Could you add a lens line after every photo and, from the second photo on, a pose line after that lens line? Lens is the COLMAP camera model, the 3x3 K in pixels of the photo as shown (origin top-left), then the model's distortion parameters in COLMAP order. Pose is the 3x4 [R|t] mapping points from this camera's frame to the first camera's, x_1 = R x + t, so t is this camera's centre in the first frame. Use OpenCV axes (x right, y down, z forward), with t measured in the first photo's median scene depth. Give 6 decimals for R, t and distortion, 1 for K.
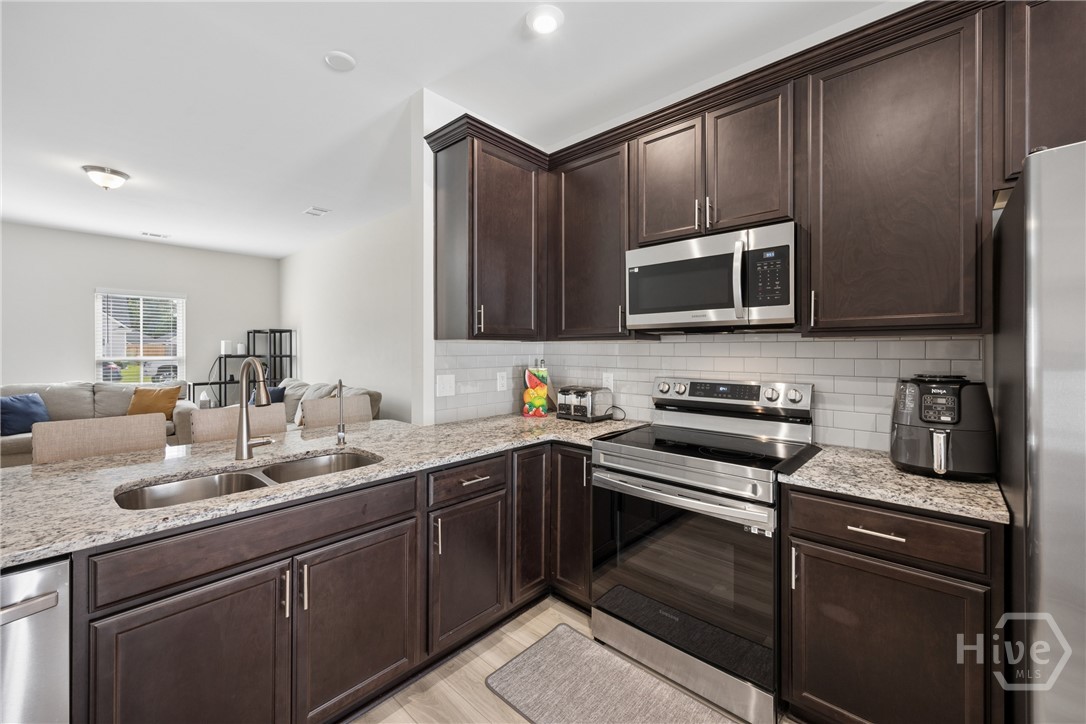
lens RADIAL K [[429.9, 0, 537.7], [0, 429.9, 352.3], [0, 0, 1]] dist [-0.001067, 0.000024]
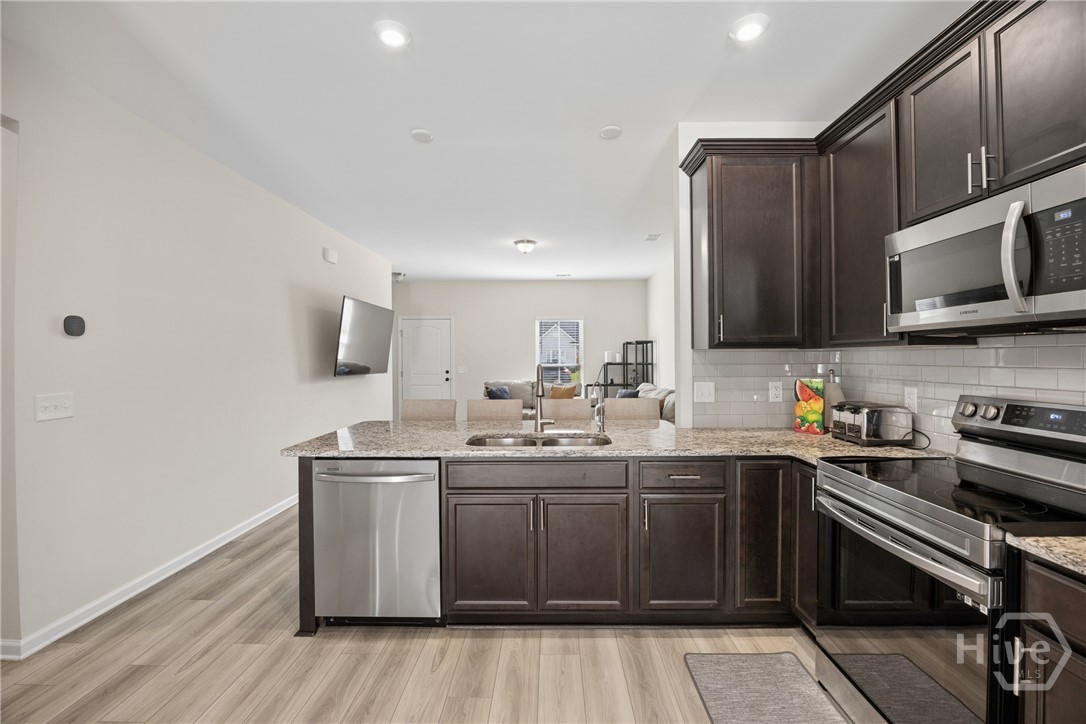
lens RADIAL K [[451.0, 0, 543.0], [0, 451.0, 362.0], [0, 0, 1]] dist [-0.025682, -0.000162]
pose [[0.667923, 0.002608, -0.744226, 0.379120], [0.000347, 0.999993, 0.003816, -0.001886], [0.744230, -0.002808, 0.667917, -0.034950]]
